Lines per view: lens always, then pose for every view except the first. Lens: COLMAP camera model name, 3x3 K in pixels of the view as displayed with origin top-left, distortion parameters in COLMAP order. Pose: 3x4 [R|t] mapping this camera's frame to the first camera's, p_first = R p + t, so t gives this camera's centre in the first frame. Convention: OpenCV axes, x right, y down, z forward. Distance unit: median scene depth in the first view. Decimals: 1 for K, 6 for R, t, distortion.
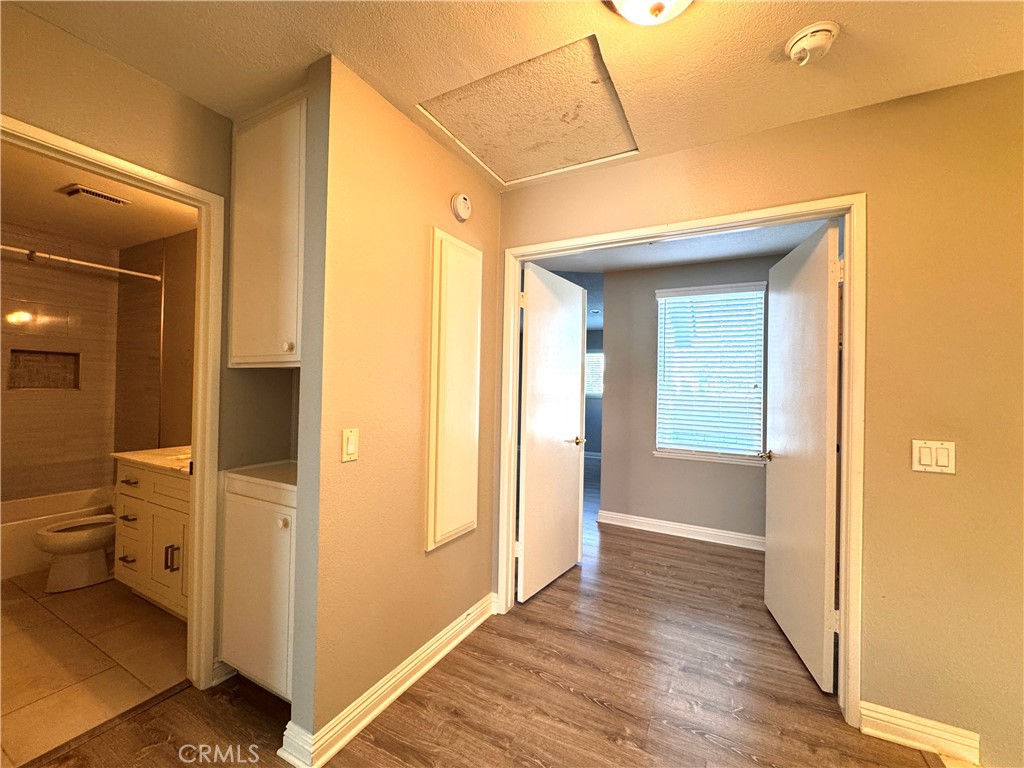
lens RADIAL K [[410.0, 0, 512.4], [0, 410.0, 383.0], [0, 0, 1]] dist [-0.004872, 0.000551]
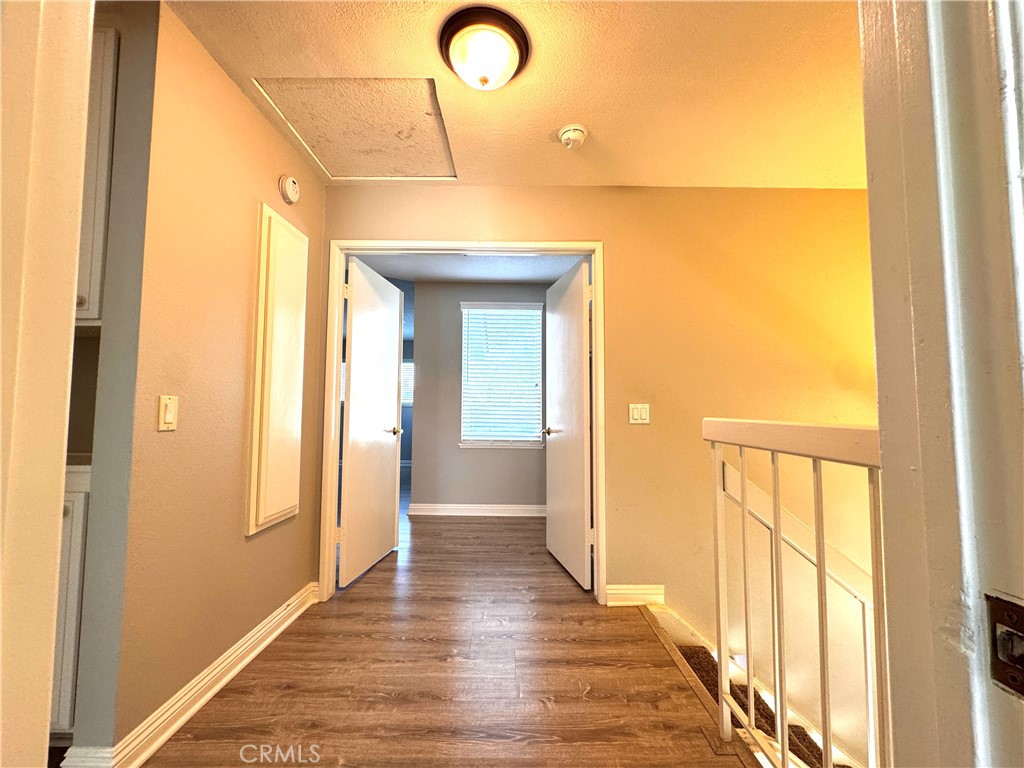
lens RADIAL K [[410.0, 0, 512.4], [0, 410.0, 383.0], [0, 0, 1]] dist [-0.004872, 0.000551]
pose [[0.882372, 0.013505, 0.470359, -0.111800], [0.007808, 0.999030, -0.043331, 0.097855], [-0.470488, 0.041907, 0.881411, -0.129465]]
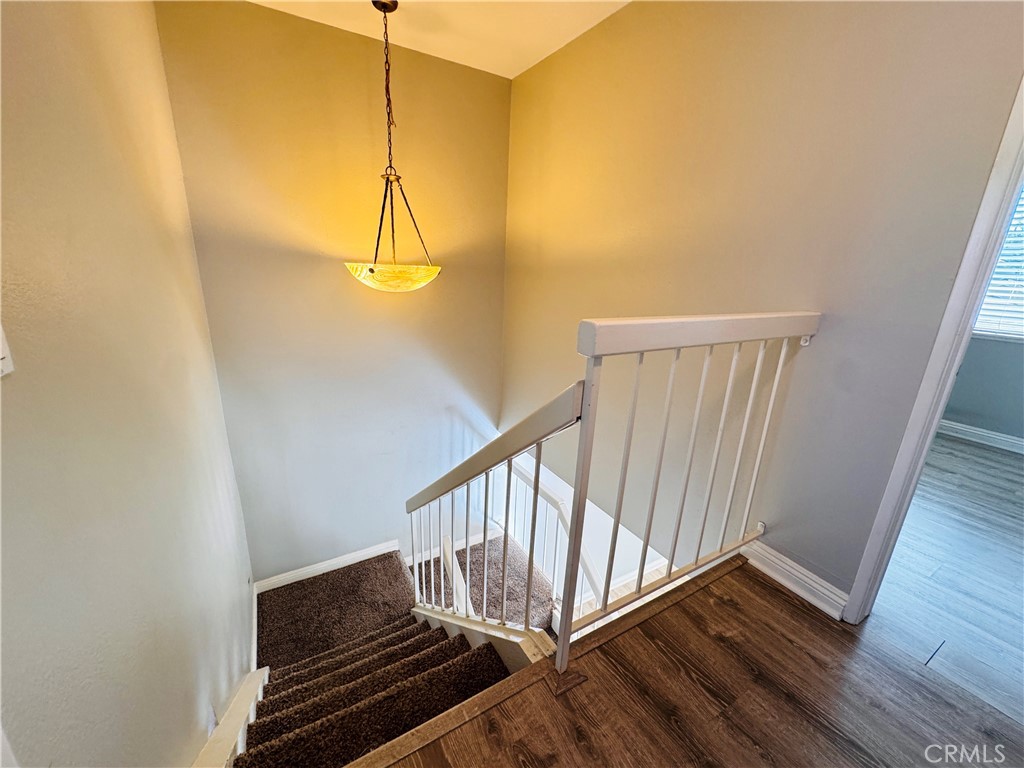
lens RADIAL K [[410.0, 0, 512.4], [0, 410.0, 383.0], [0, 0, 1]] dist [-0.004872, 0.000551]
pose [[-0.844610, -0.198592, 0.497188, 0.375098], [-0.060183, 0.957991, 0.280414, 0.073071], [-0.531989, 0.206918, -0.821080, 0.804671]]
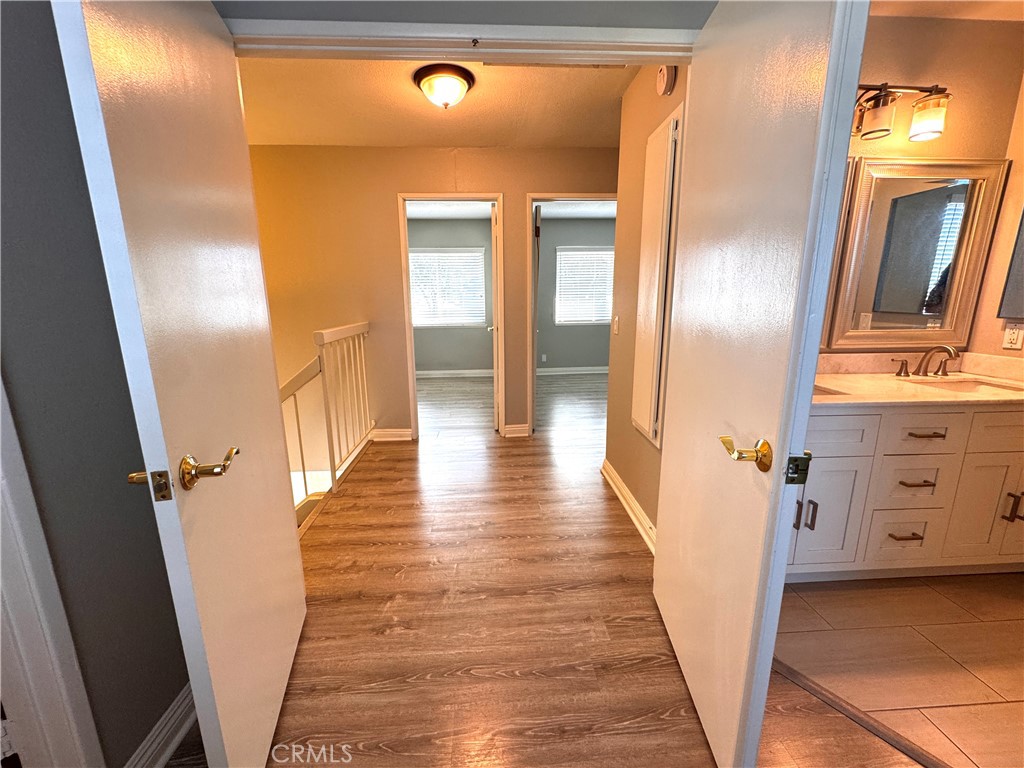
lens RADIAL K [[410.0, 0, 512.4], [0, 410.0, 383.0], [0, 0, 1]] dist [-0.004872, 0.000551]
pose [[-0.853248, 0.093451, -0.513065, 0.702637], [-0.005409, 0.982175, 0.187891, 0.048713], [0.521478, 0.163093, -0.837533, 1.740864]]
